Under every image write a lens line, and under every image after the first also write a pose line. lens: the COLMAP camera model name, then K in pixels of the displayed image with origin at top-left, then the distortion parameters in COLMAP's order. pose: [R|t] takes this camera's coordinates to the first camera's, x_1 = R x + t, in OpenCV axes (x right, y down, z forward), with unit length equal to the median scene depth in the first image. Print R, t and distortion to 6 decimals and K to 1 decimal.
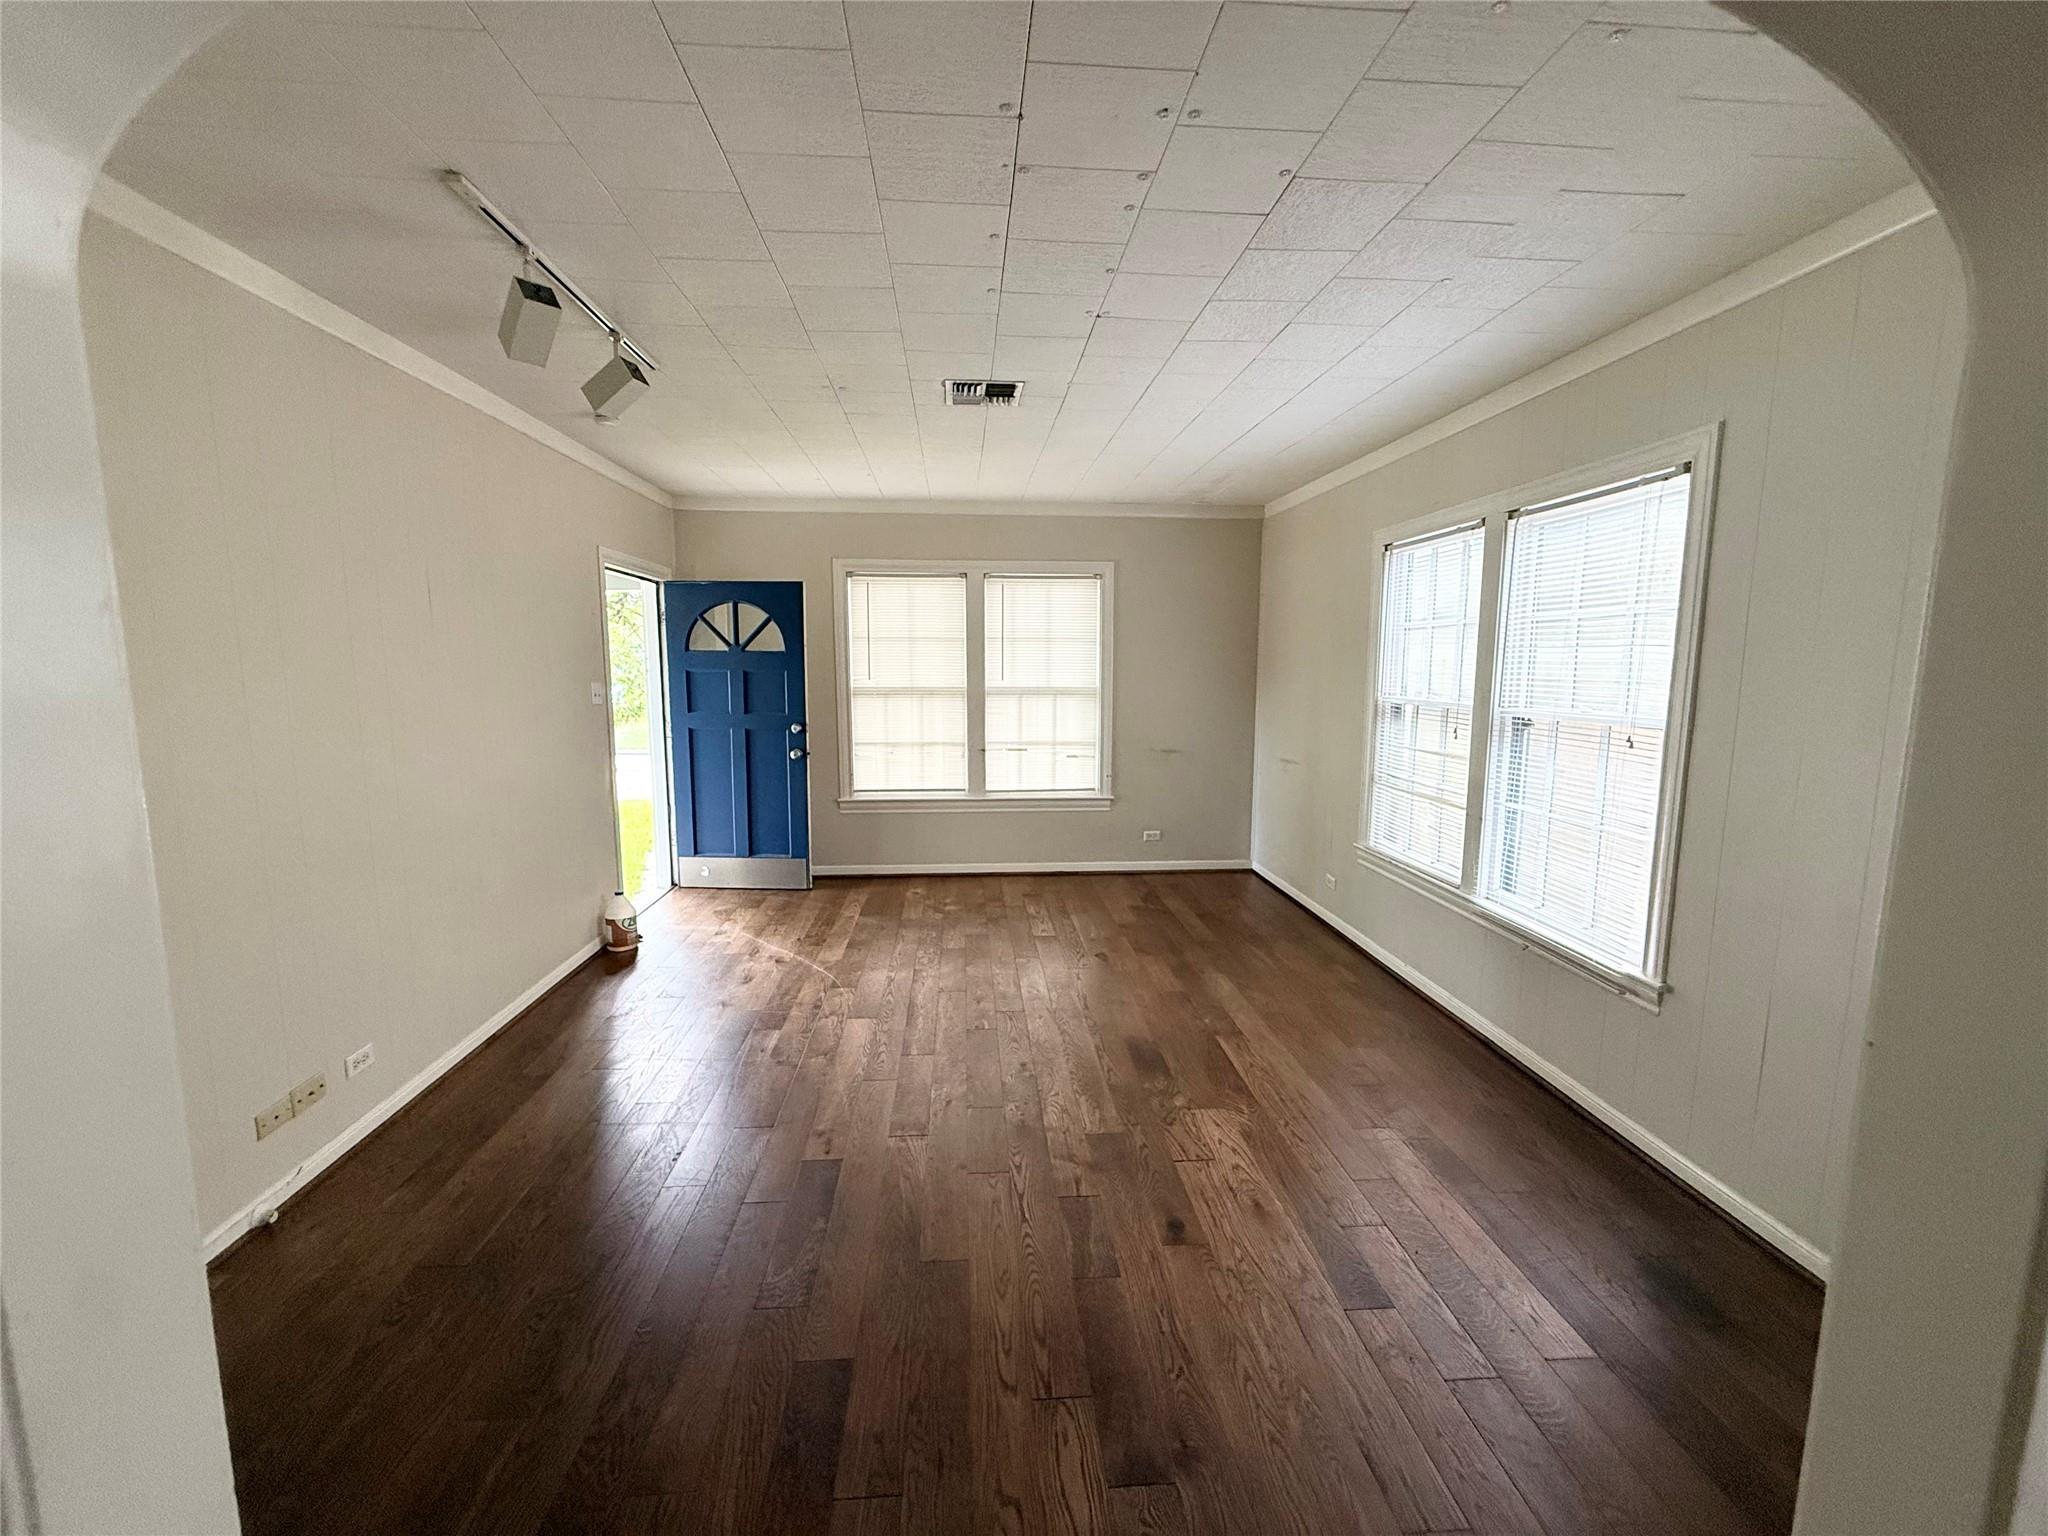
lens RADIAL K [[810.9, 0, 1024.0], [0, 810.9, 768.0], [0, 0, 1]] dist [0.001856, 0.000060]
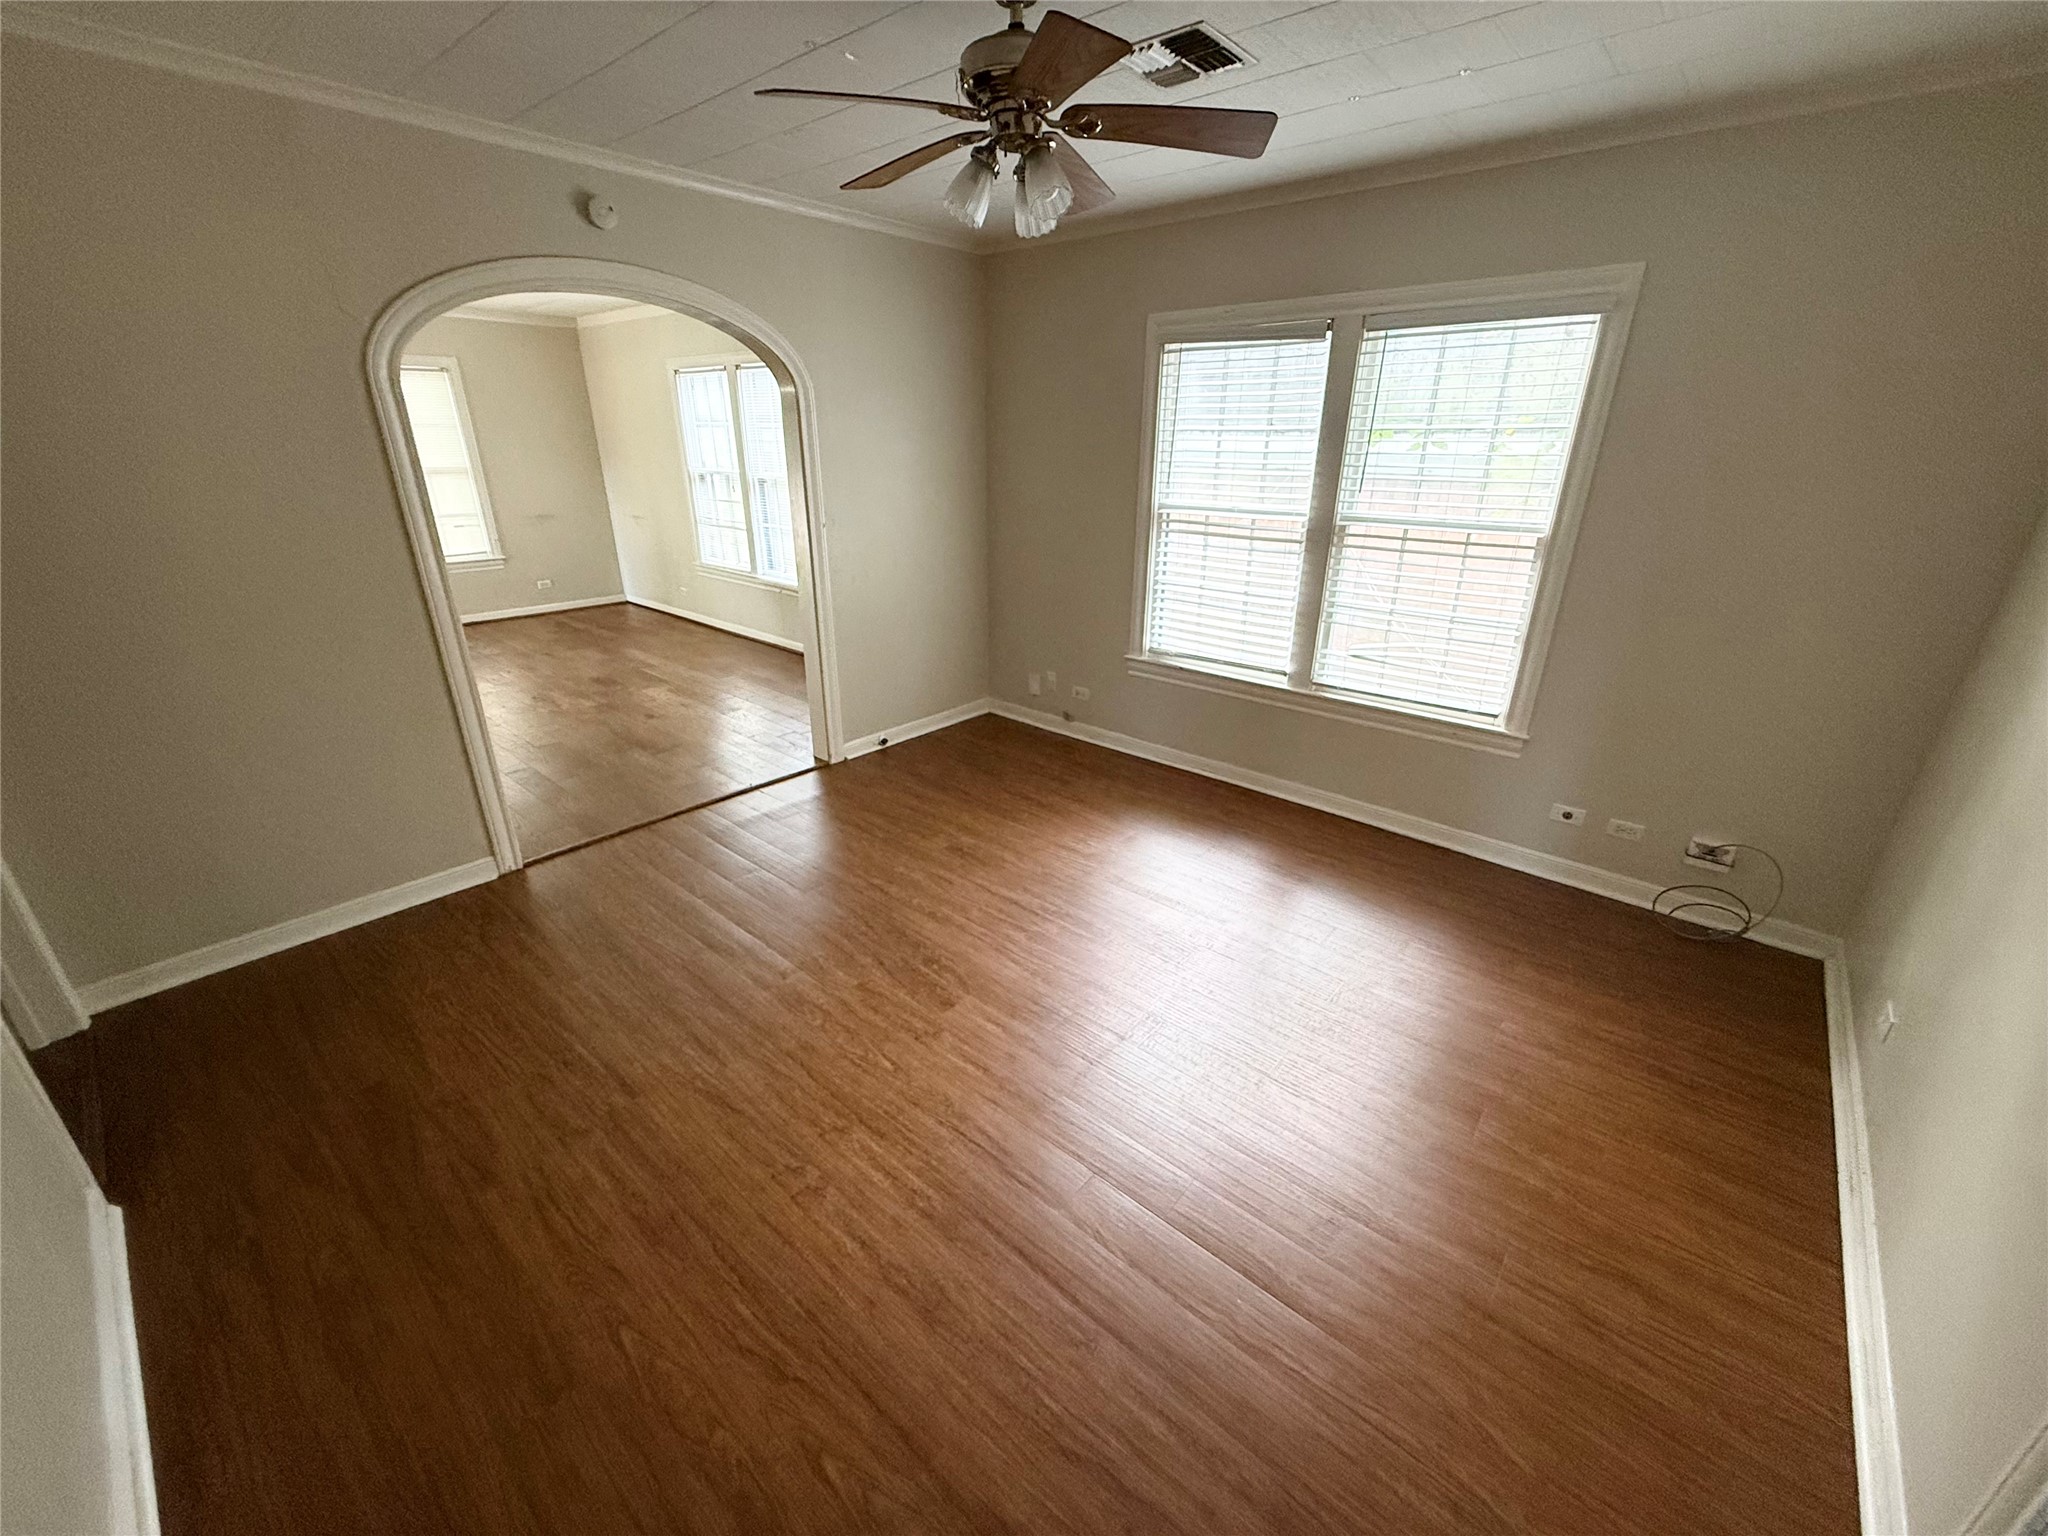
lens RADIAL K [[810.9, 0, 1024.0], [0, 810.9, 768.0], [0, 0, 1]] dist [0.001856, 0.000060]
pose [[0.712717, -0.262028, 0.650674, -0.365891], [0.083563, 0.952720, 0.292132, 0.077513], [-0.696457, -0.153835, 0.700916, -0.850753]]
